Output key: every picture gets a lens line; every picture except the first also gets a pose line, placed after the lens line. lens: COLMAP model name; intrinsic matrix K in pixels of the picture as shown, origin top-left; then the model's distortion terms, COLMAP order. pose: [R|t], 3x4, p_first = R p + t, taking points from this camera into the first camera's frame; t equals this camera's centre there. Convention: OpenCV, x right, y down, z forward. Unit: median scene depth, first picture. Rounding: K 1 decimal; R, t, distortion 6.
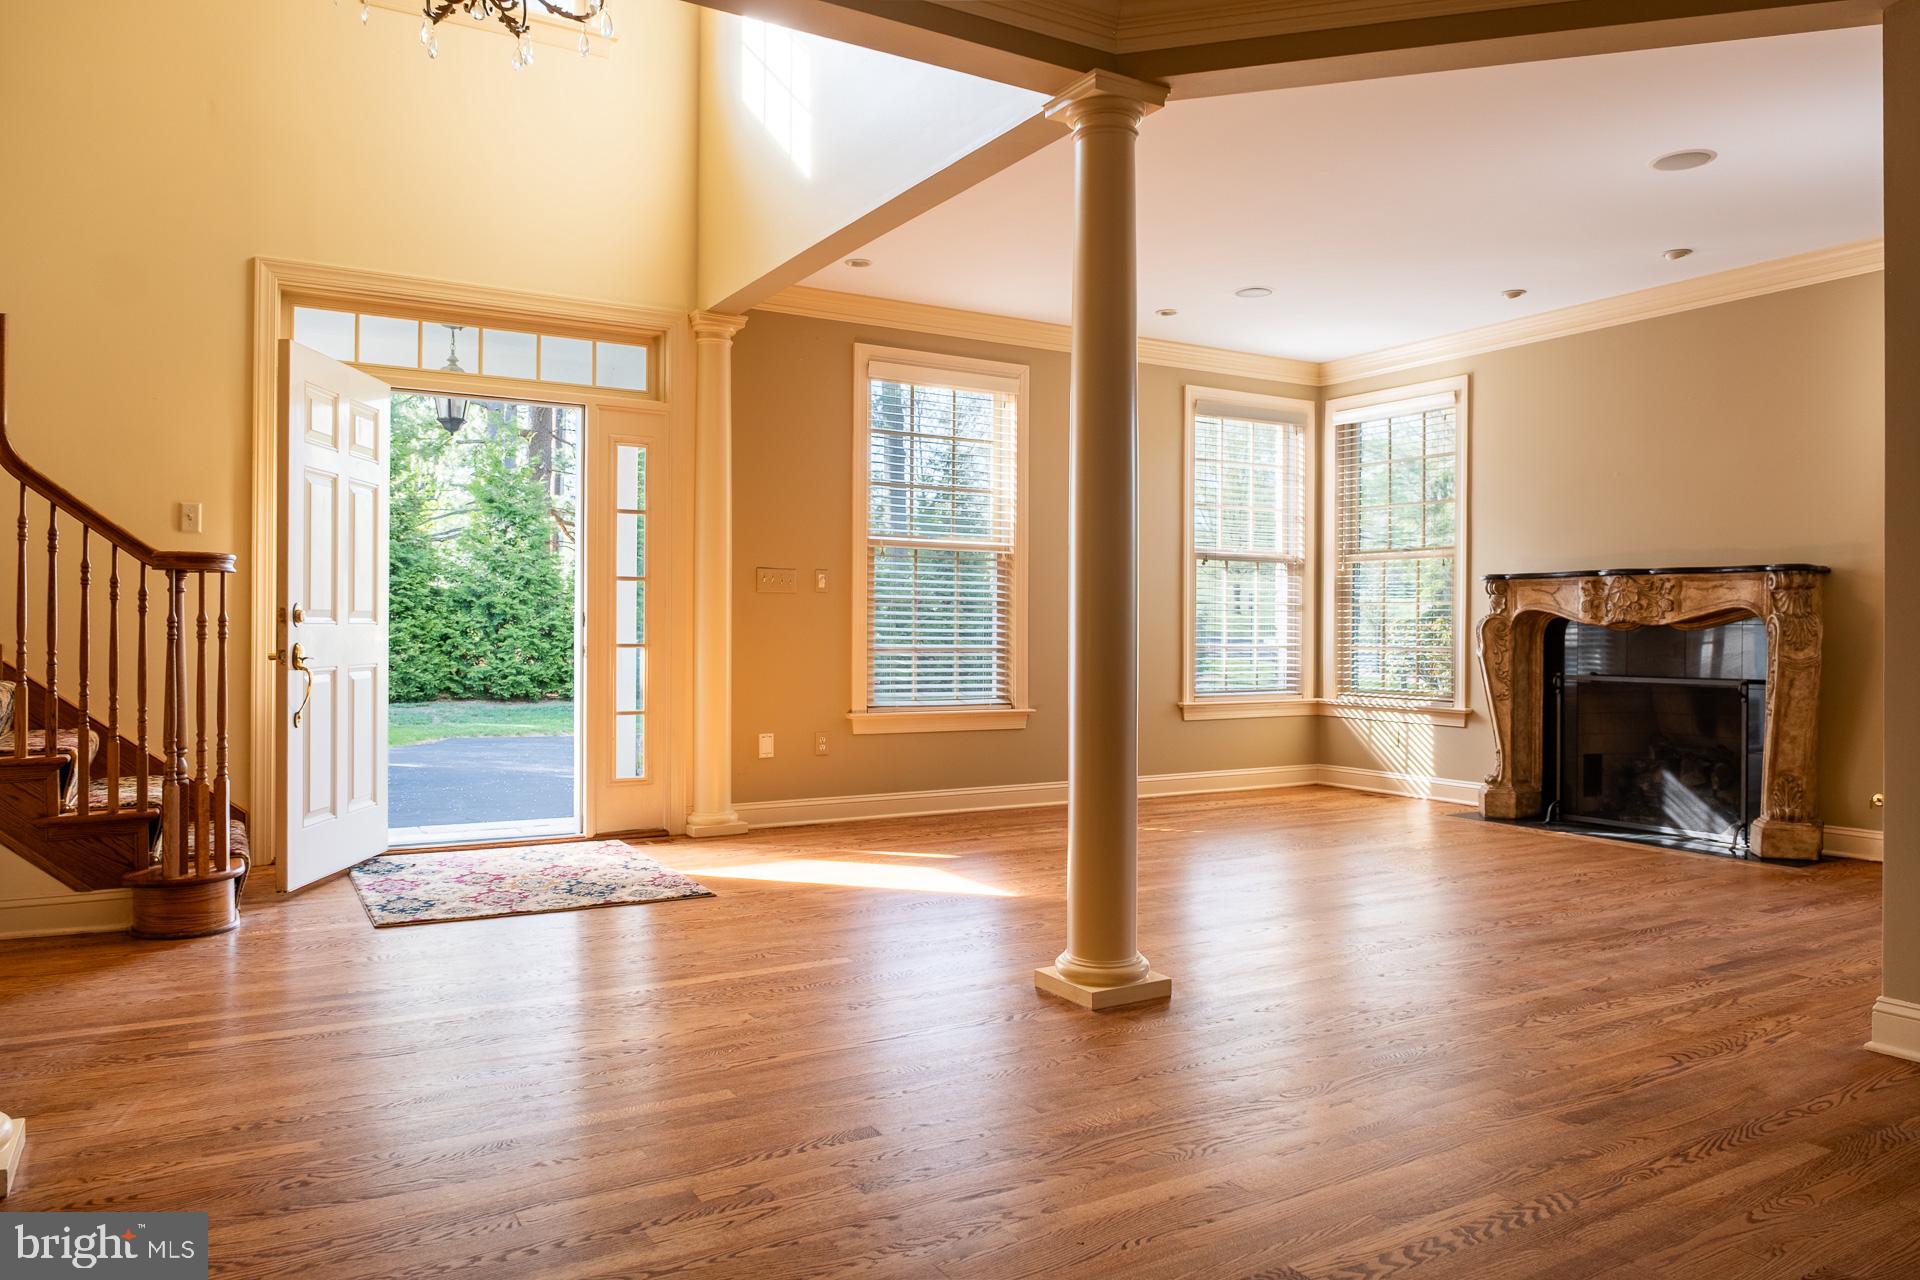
lens RADIAL K [[1293.5, 0, 951.7], [0, 1293.5, 640.2], [0, 0, 1]] dist [-0.023738, -0.009949]
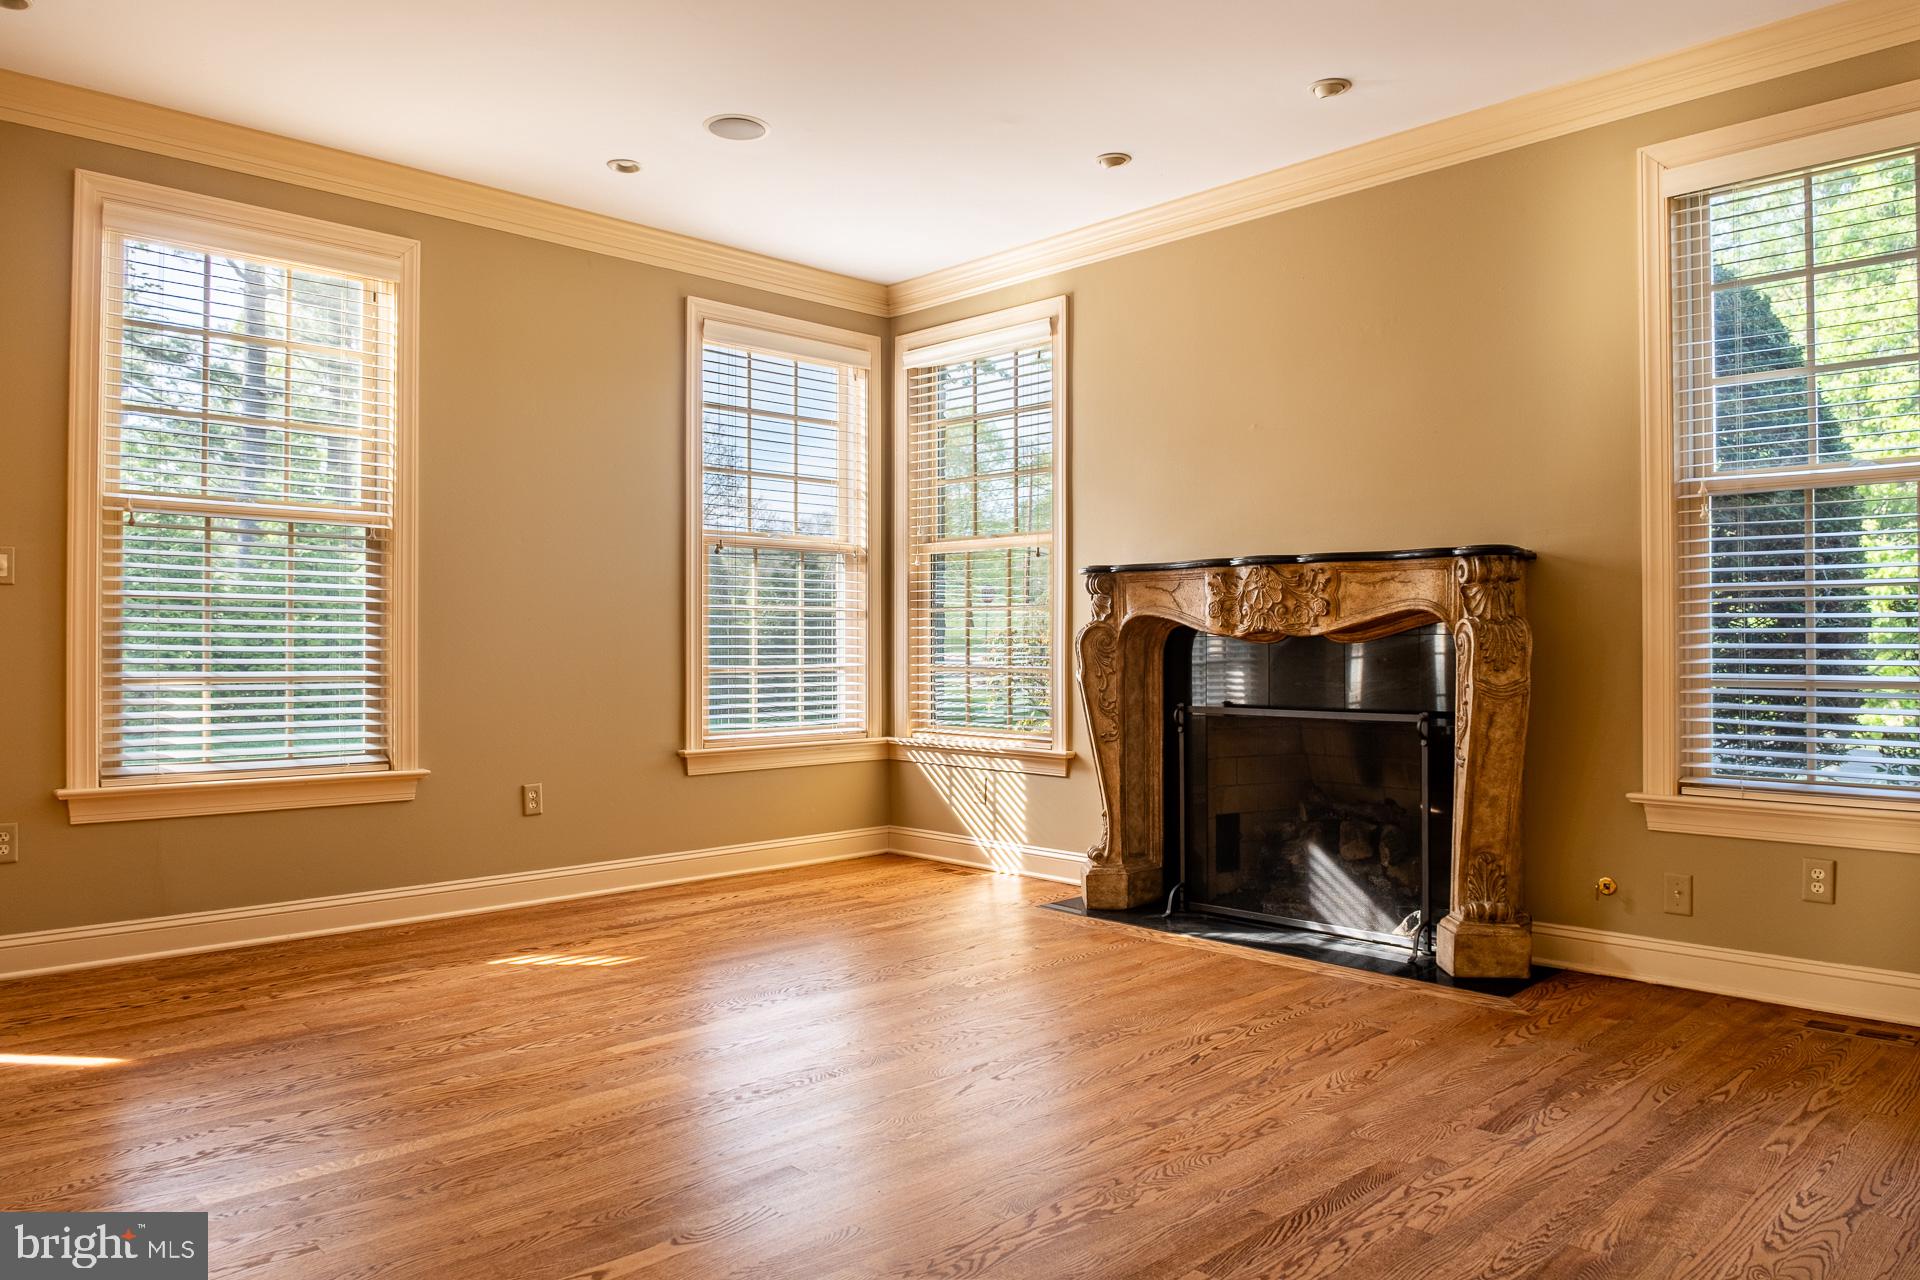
lens RADIAL K [[1293.5, 0, 967.1], [0, 1293.5, 636.6], [0, 0, 1]] dist [-0.023738, -0.009949]
pose [[0.969145, -0.003340, 0.246469, 0.176578], [0.006875, 0.999885, -0.013485, -0.002723], [-0.246395, 0.014764, 0.969057, 0.327368]]
